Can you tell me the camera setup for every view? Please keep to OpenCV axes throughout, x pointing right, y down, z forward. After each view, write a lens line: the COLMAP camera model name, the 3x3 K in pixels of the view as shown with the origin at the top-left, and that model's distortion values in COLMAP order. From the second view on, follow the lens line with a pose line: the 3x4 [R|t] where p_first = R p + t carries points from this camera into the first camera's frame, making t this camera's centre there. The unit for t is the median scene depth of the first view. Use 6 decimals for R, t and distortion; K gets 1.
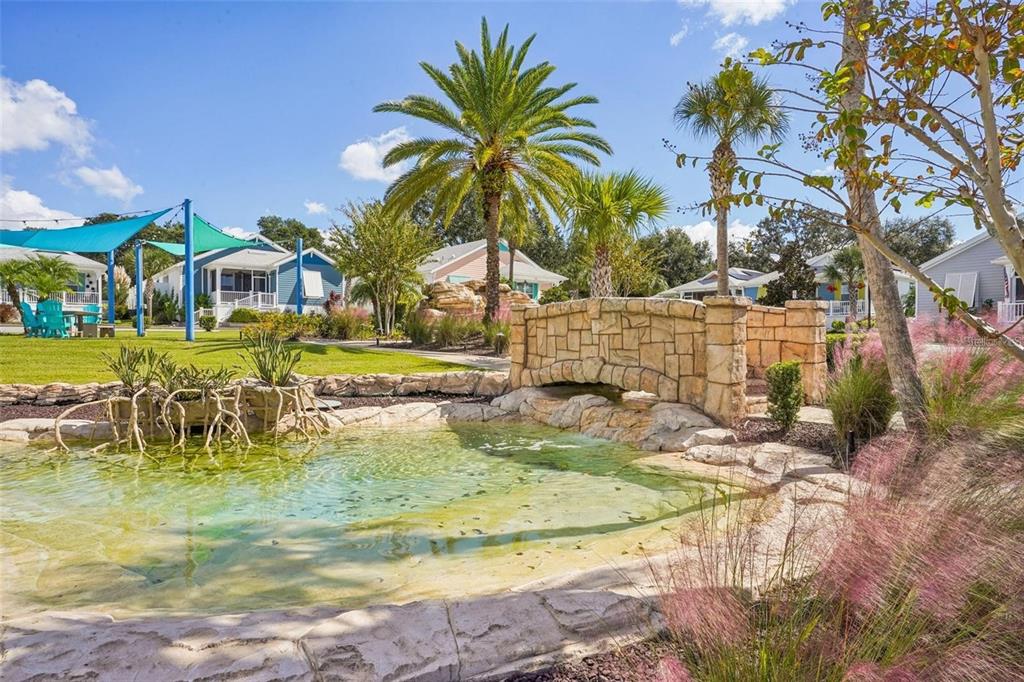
lens RADIAL K [[618.5, 0, 512.0], [0, 618.5, 341.0], [0, 0, 1]] dist [0.000142, -0.000017]
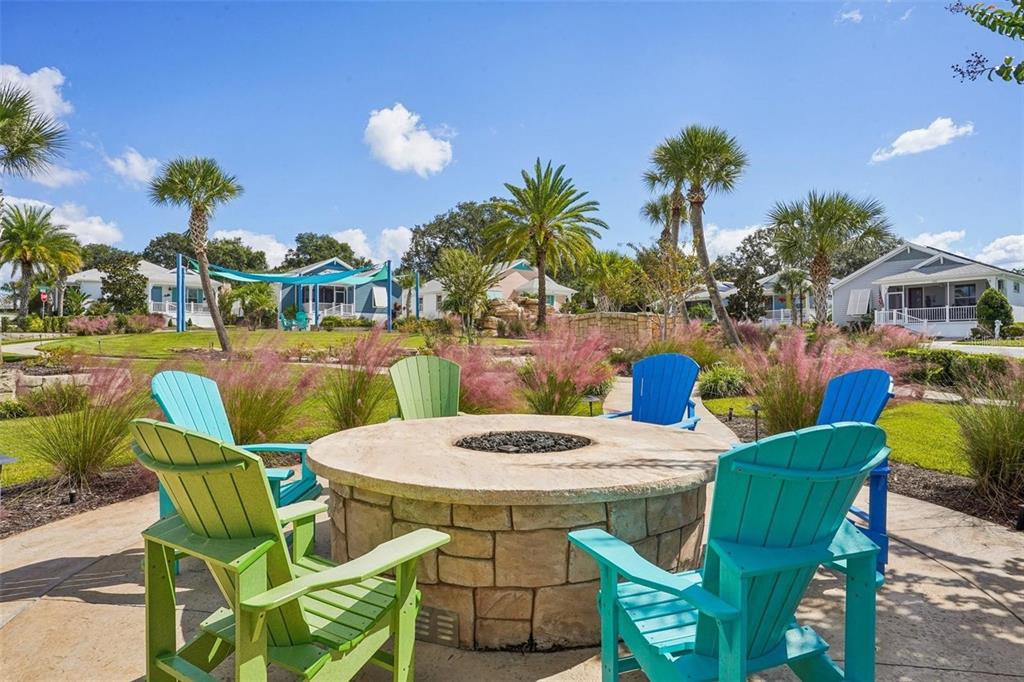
lens RADIAL K [[618.5, 0, 512.0], [0, 618.5, 341.0], [0, 0, 1]] dist [0.000142, -0.000017]
pose [[0.999973, -0.001862, -0.007142, -0.054888], [0.001786, 0.999943, -0.010523, 0.020047], [0.007161, 0.010510, 0.999919, -0.413779]]
